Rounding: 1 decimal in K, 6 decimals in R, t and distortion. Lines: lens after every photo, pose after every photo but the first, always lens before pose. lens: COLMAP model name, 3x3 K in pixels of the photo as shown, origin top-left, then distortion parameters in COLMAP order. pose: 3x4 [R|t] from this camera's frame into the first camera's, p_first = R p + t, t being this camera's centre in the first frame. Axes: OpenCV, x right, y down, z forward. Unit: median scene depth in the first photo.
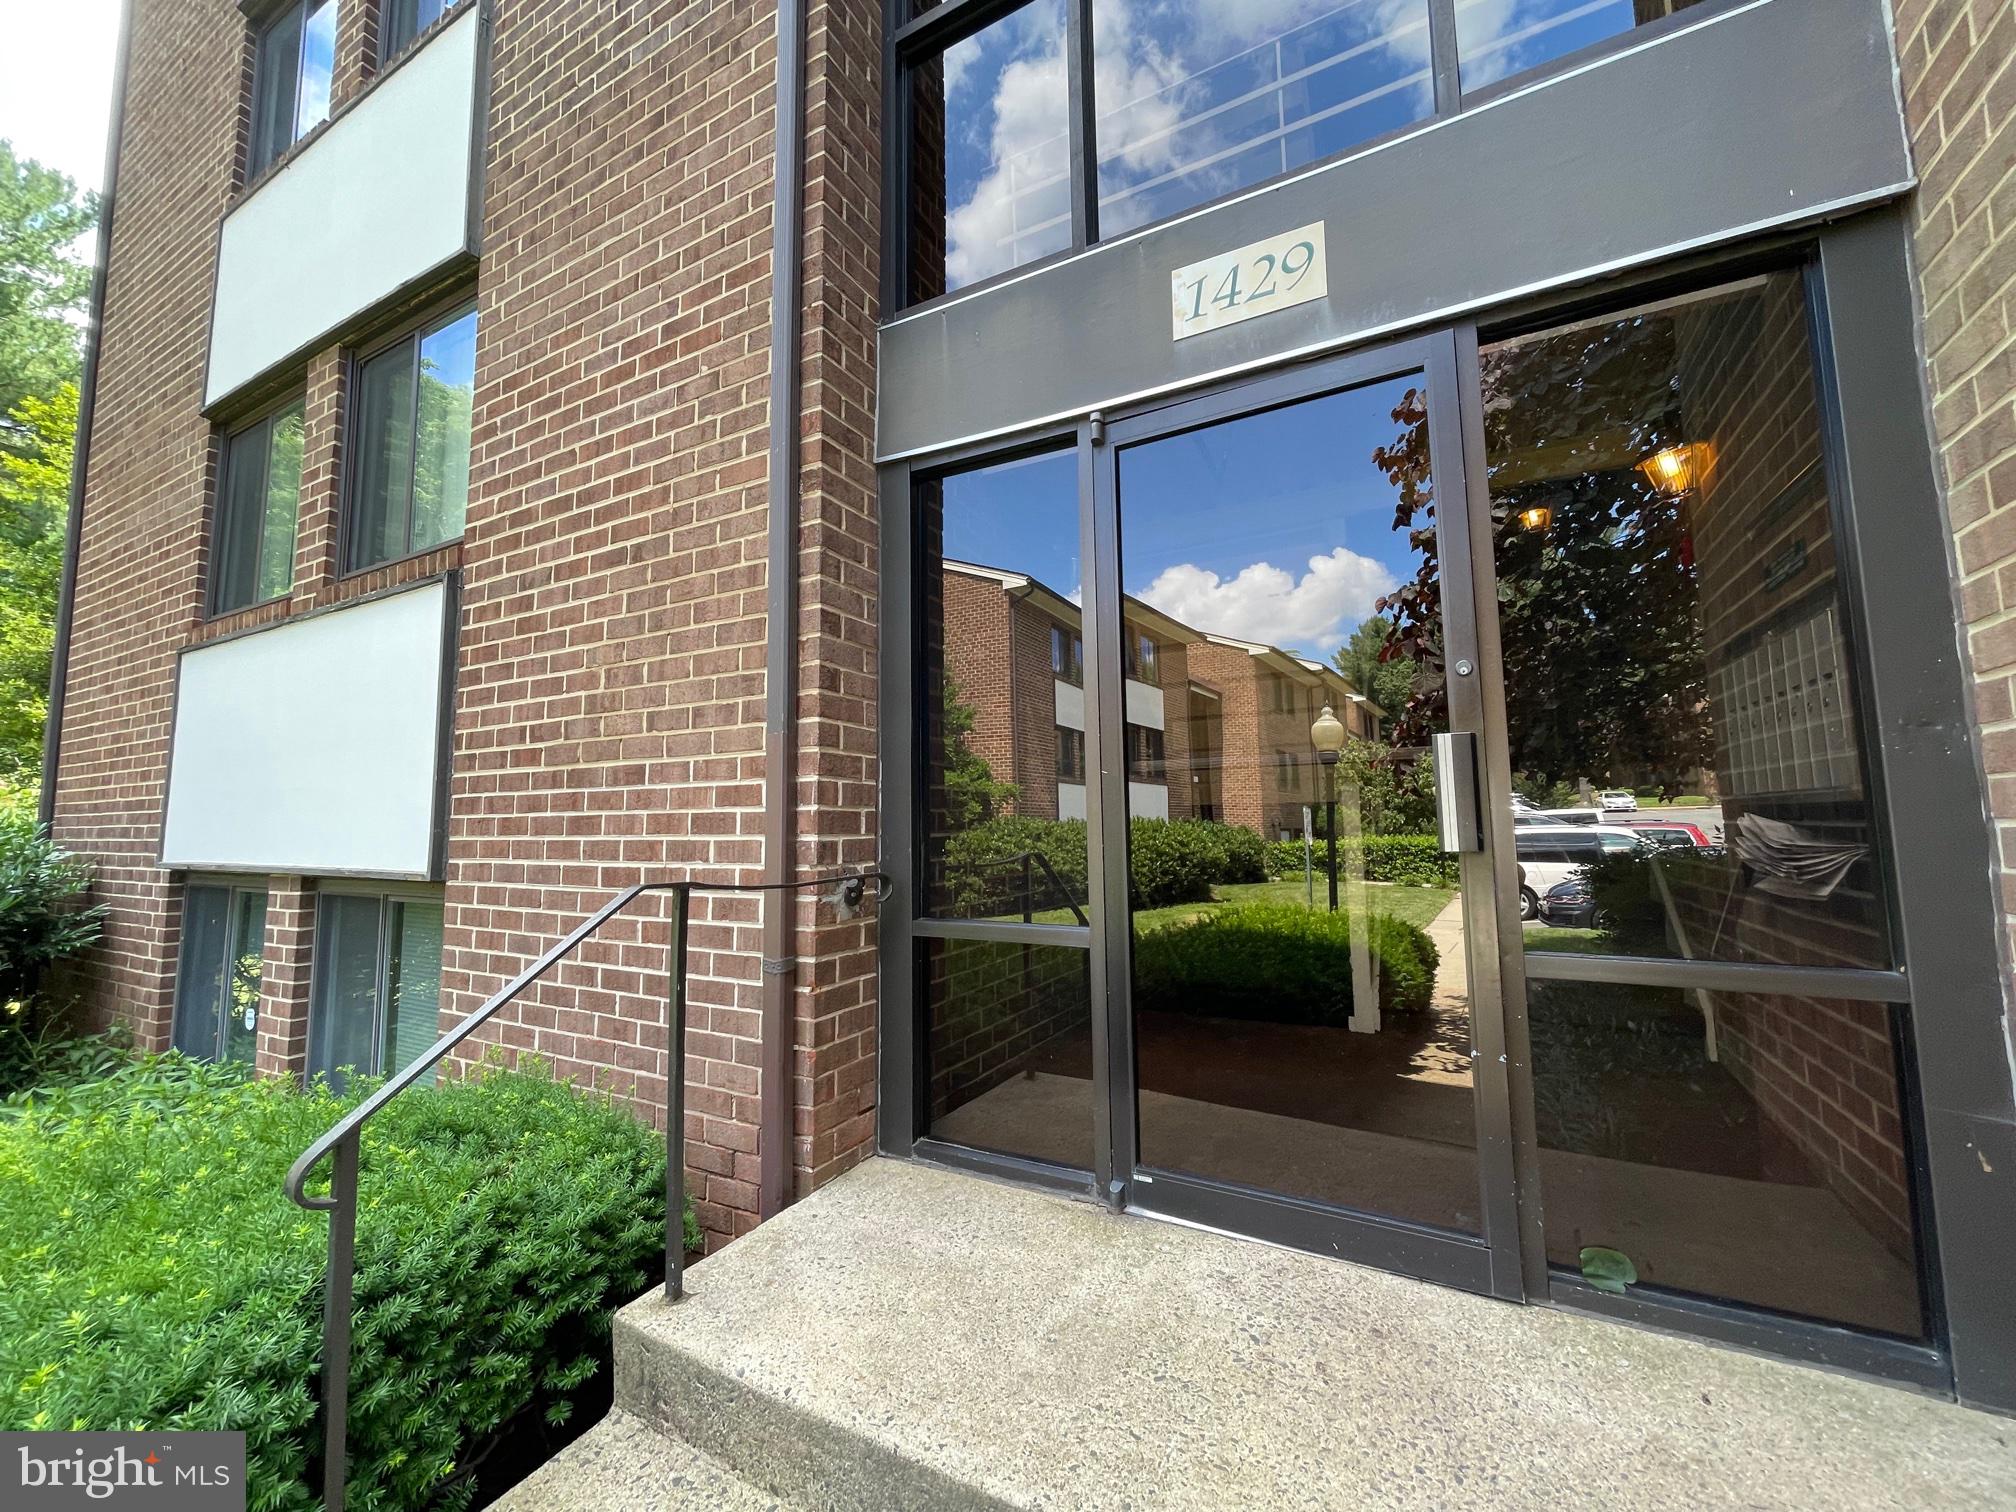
lens RADIAL K [[828.6, 0, 997.0], [0, 828.6, 756.7], [0, 0, 1]] dist [-0.004072, 0.001508]
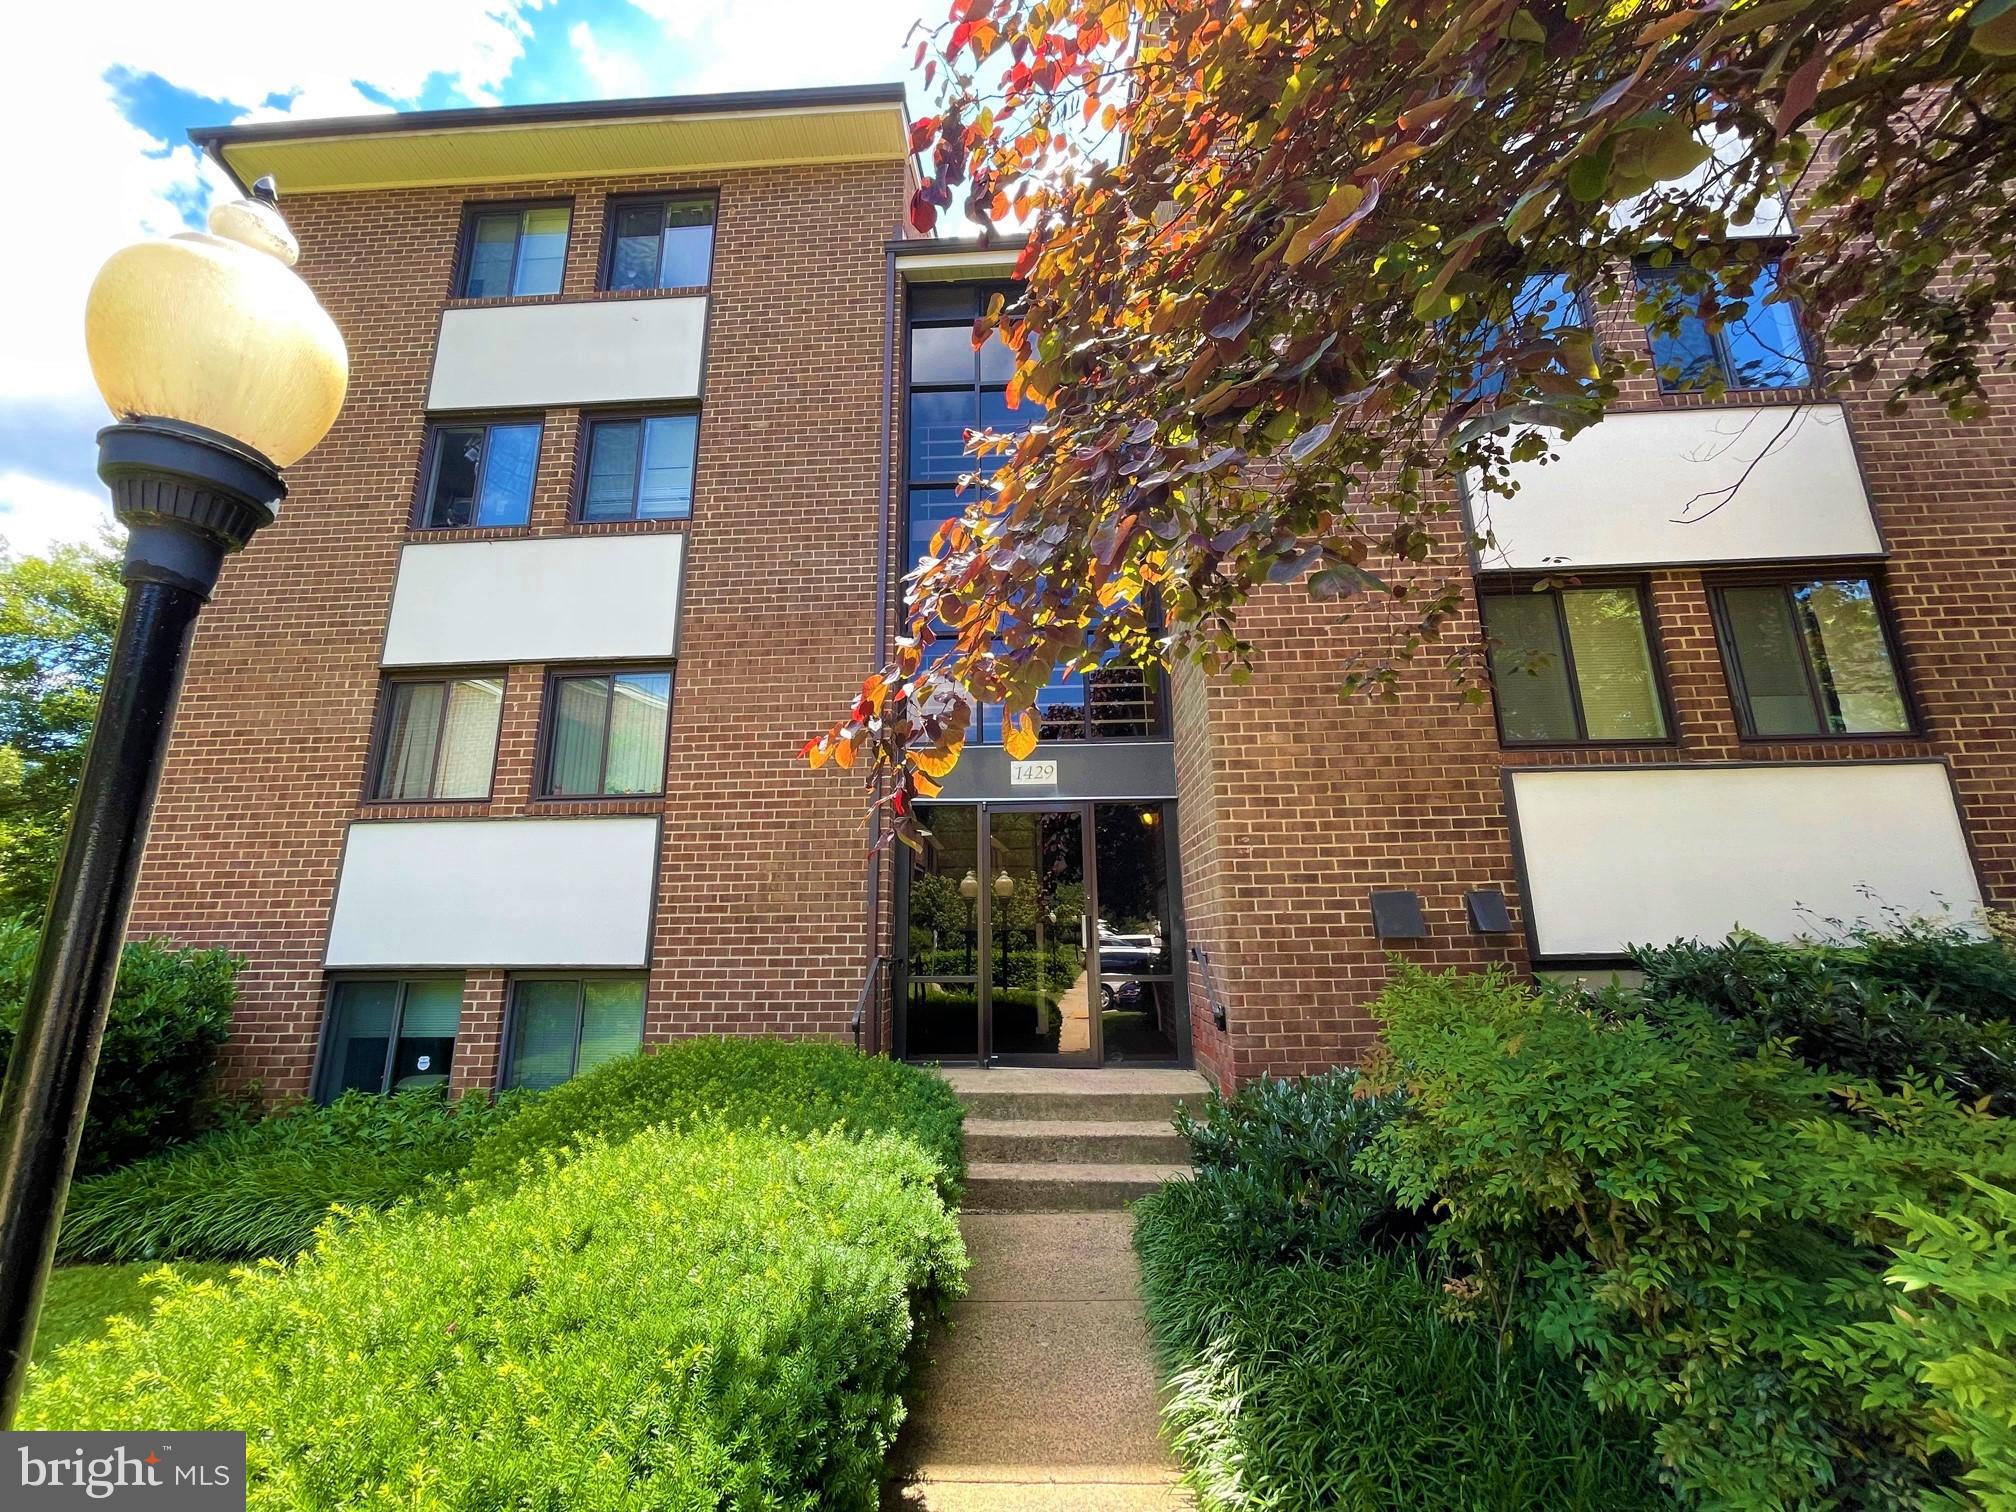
lens RADIAL K [[828.6, 0, 1012.5], [0, 828.6, 756.3], [0, 0, 1]] dist [-0.004072, 0.001508]
pose [[0.899076, 0.100177, 0.426177, -0.857217], [-0.037702, 0.987569, -0.152600, -0.095089], [-0.436166, 0.121131, 0.891676, -1.379014]]
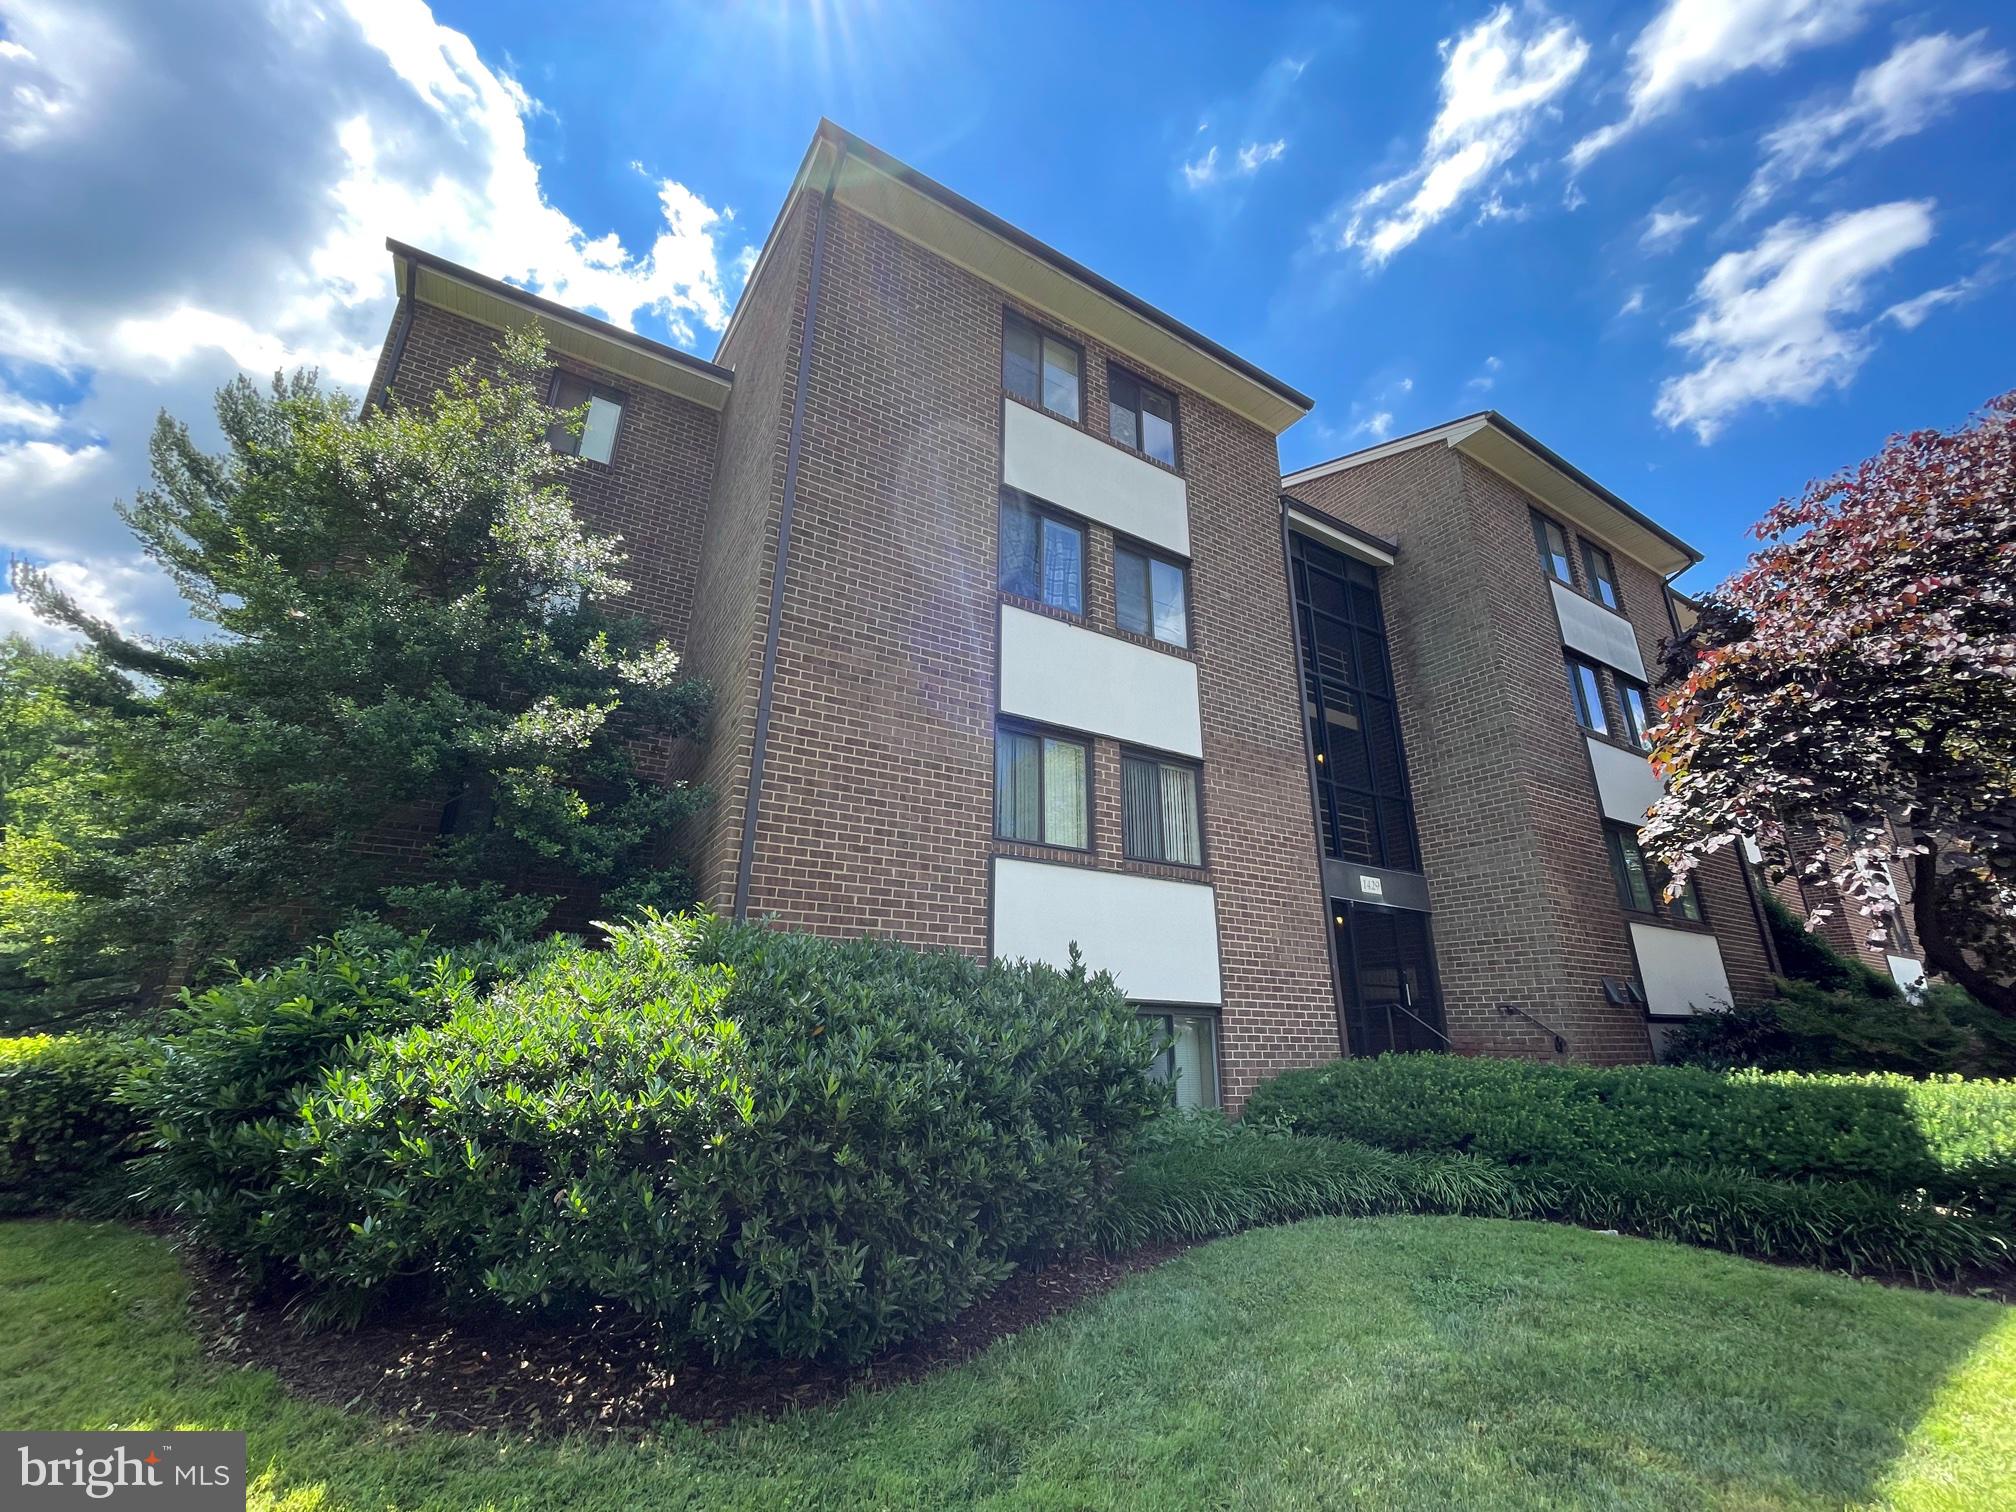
lens RADIAL K [[828.6, 0, 1012.5], [0, 828.6, 746.5], [0, 0, 1]] dist [-0.004072, 0.001508]
pose [[0.488472, 0.301144, 0.818967, -3.642544], [-0.099157, 0.951636, -0.290786, 0.209678], [-0.866927, 0.060835, 0.494708, 0.257552]]
